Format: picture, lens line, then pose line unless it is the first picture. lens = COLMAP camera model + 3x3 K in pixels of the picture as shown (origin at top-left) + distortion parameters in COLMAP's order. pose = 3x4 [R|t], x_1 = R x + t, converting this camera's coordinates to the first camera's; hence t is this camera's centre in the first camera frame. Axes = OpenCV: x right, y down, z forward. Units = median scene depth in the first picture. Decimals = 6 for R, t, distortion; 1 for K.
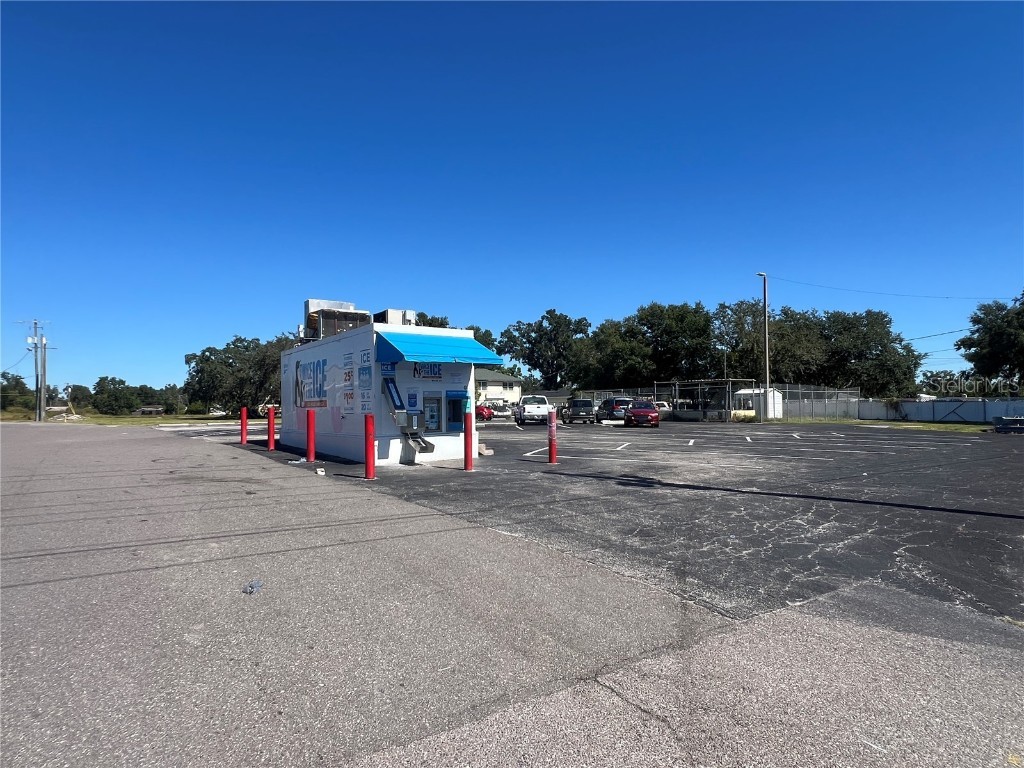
lens RADIAL K [[574.9, 0, 510.9], [0, 574.9, 392.2], [0, 0, 1]] dist [-0.003835, 0.001416]
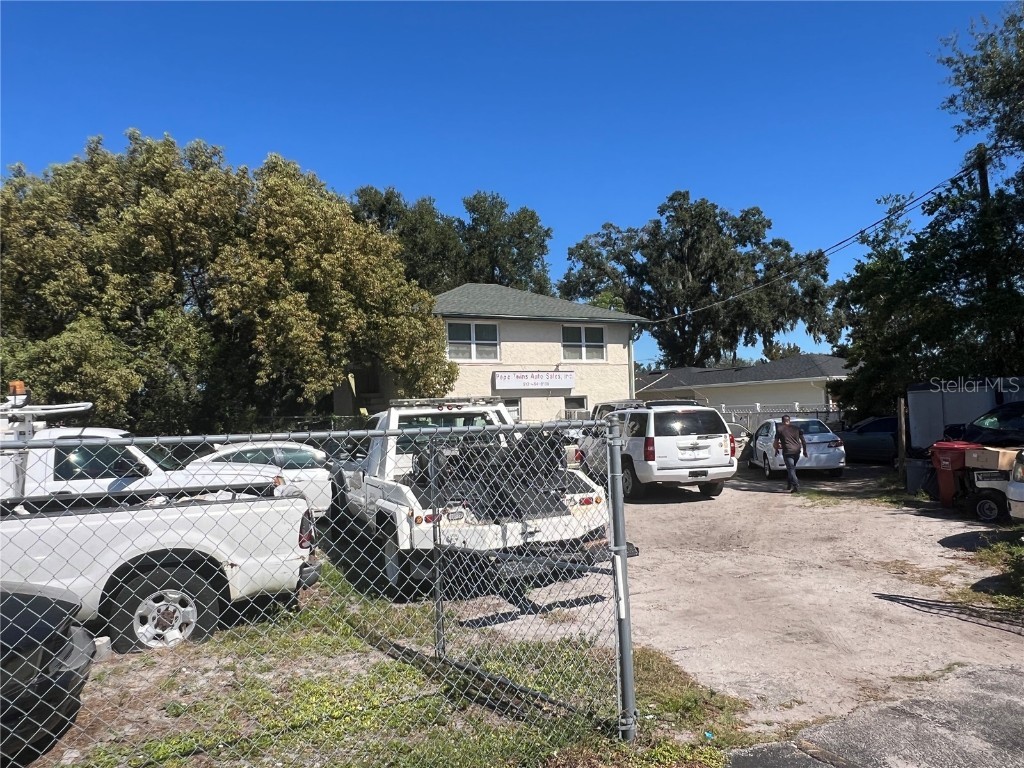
lens RADIAL K [[715.7, 0, 513.5], [0, 715.7, 382.2], [0, 0, 1]] dist [-0.014213, -0.005116]
pose [[0.993247, -0.030354, -0.111975, -0.001067], [0.029119, 0.999496, -0.012646, 0.011450], [0.112303, 0.009300, 0.993631, 0.712223]]
